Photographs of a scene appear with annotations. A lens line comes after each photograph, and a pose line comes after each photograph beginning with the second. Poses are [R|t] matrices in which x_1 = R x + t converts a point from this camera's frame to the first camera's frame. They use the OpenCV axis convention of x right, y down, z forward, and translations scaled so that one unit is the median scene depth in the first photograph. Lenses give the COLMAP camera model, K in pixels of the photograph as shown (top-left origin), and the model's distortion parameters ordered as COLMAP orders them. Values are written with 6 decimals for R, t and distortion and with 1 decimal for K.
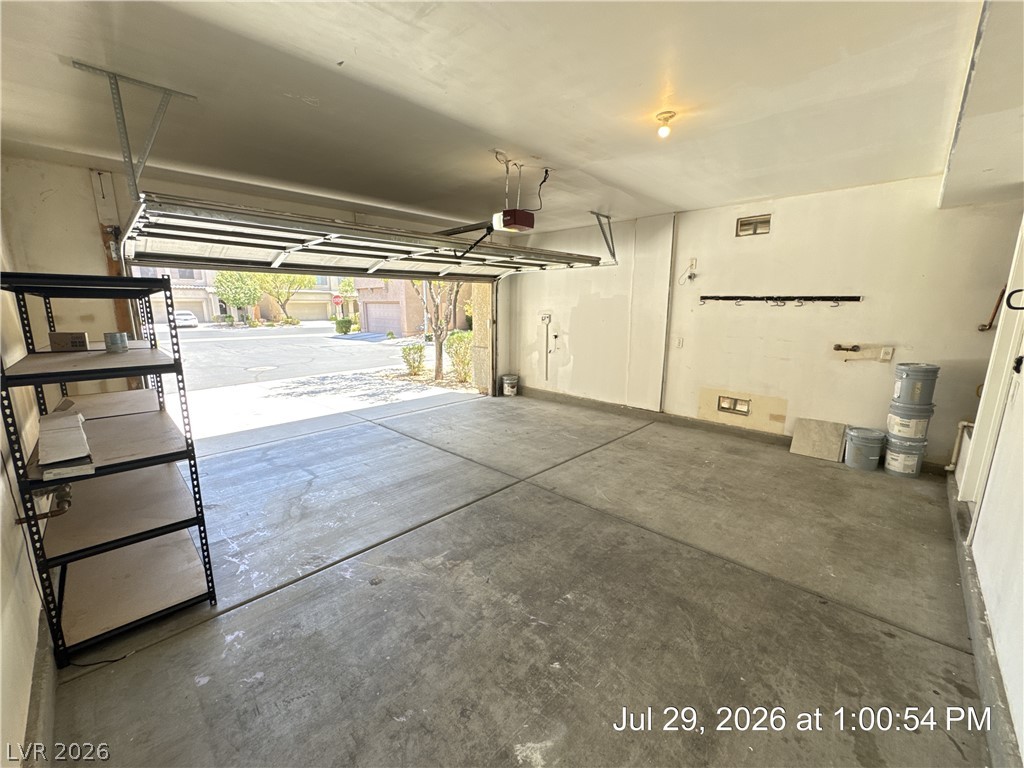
lens RADIAL K [[409.6, 0, 512.9], [0, 409.6, 384.9], [0, 0, 1]] dist [-0.003717, 0.000599]
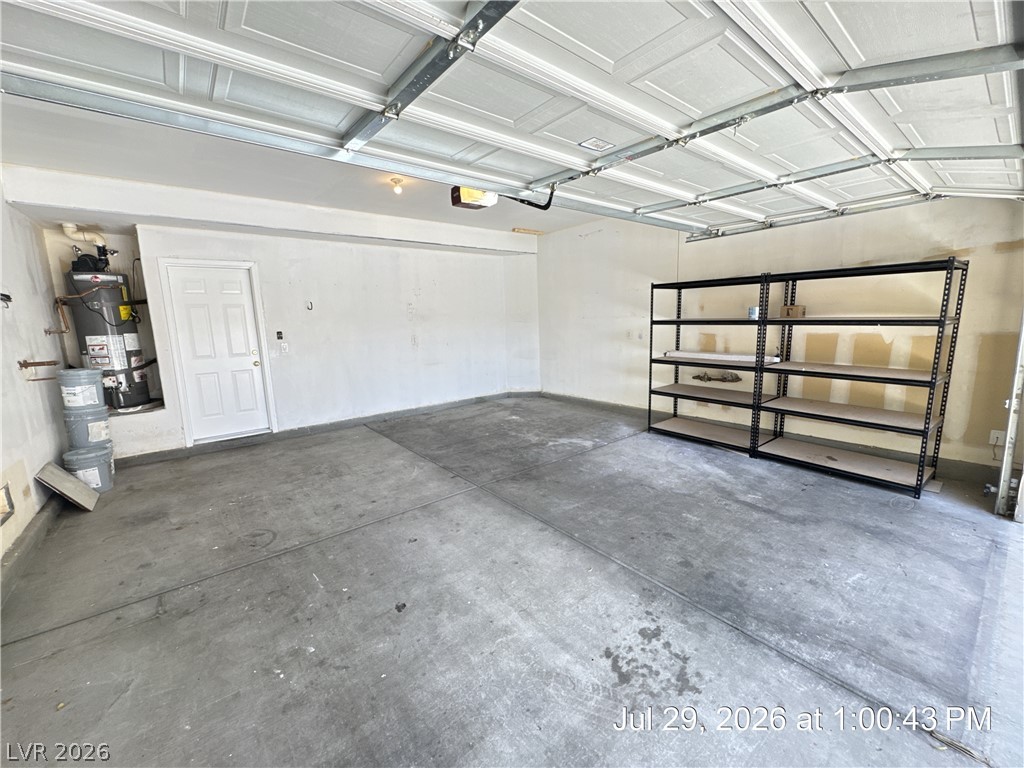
lens RADIAL K [[409.6, 0, 512.9], [0, 409.6, 384.9], [0, 0, 1]] dist [-0.003717, 0.000599]
pose [[-0.991972, 0.011321, 0.125953, -0.176588], [0.054417, 0.937270, 0.344332, -0.304057], [-0.114154, 0.348421, -0.930361, 1.857194]]
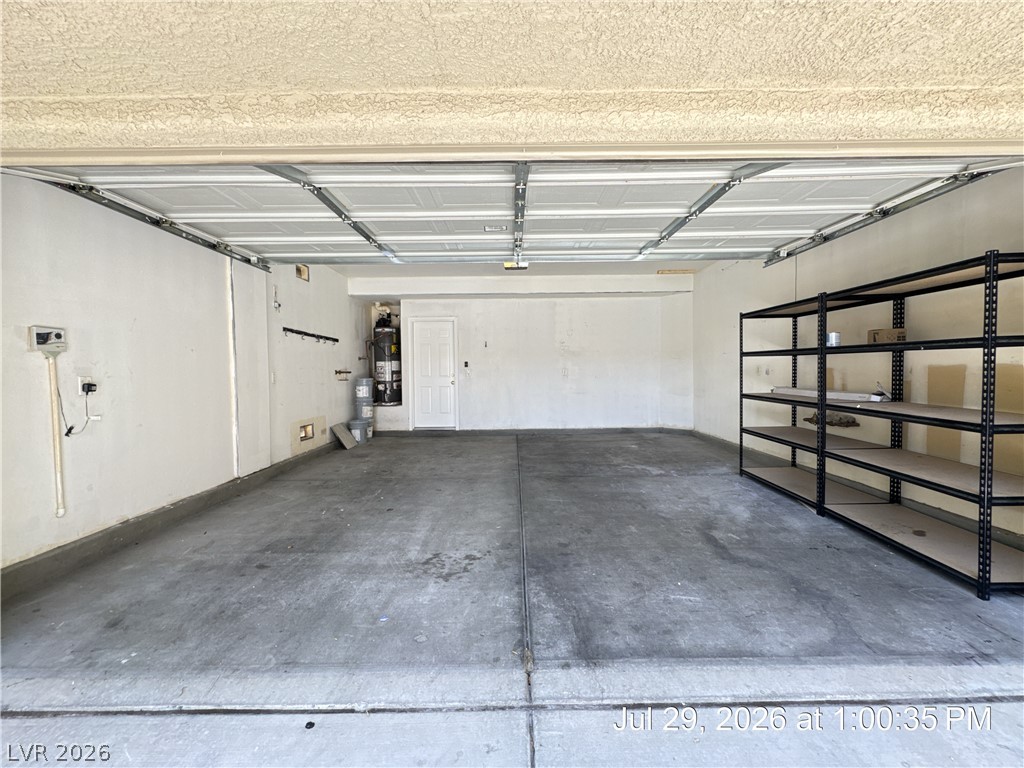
lens RADIAL K [[409.6, 0, 512.9], [0, 409.6, 384.9], [0, 0, 1]] dist [-0.003717, 0.000599]
pose [[-0.696553, -0.016394, 0.717318, -0.839082], [0.149488, 0.974485, 0.167431, -0.234585], [-0.701760, 0.223855, -0.676330, 1.839444]]
